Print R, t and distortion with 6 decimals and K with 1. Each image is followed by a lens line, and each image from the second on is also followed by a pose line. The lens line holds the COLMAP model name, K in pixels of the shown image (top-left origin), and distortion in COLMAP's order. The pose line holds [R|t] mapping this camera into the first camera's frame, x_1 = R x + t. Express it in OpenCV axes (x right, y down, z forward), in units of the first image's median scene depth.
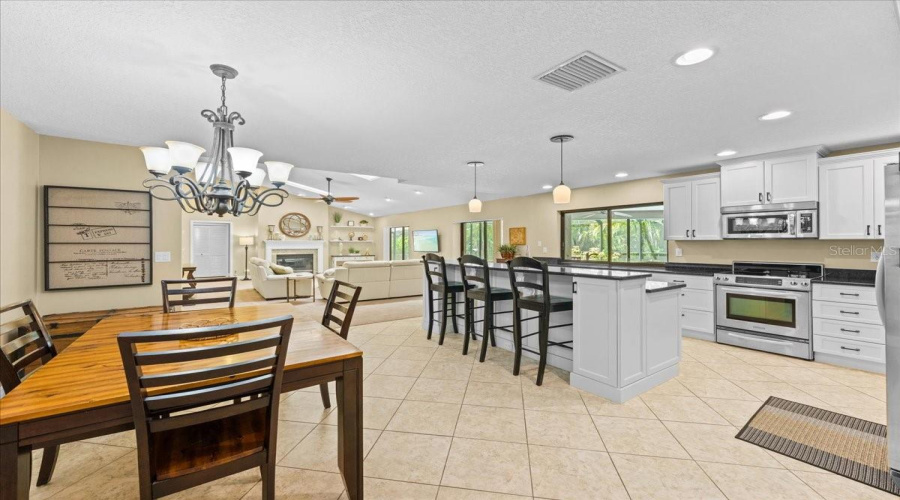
lens RADIAL K [[347.8, 0, 448.4], [0, 347.8, 241.8], [0, 0, 1]] dist [0.000134, 0.000148]
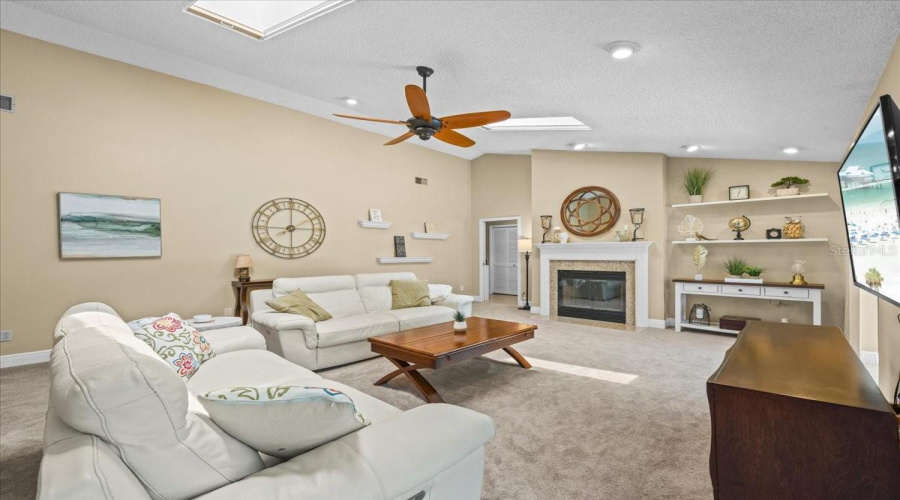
lens RADIAL K [[372.3, 0, 450.0], [0, 372.3, 250.0], [0, 0, 1]] dist [-0.000601, -0.000040]
pose [[0.219029, -0.005377, -0.975704, 0.092026], [0.005146, 0.999977, -0.004355, 0.022467], [0.975705, -0.004067, 0.219052, 1.962177]]
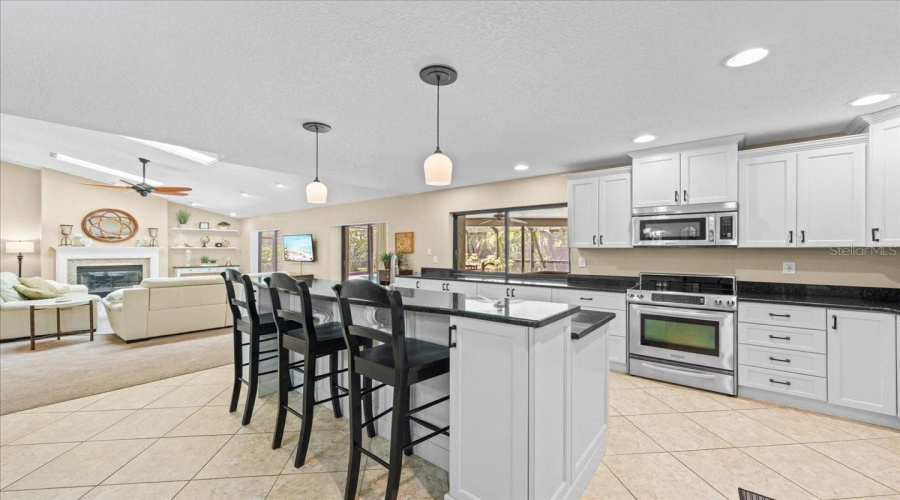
lens RADIAL K [[340.7, 0, 450.0], [0, 340.7, 250.0], [0, 0, 1]] dist [0.000233, 0.000023]
pose [[0.962022, 0.002142, 0.272964, 0.141877], [-0.002834, 0.999994, 0.002139, -0.000838], [-0.272958, -0.002832, 0.962022, 0.327106]]
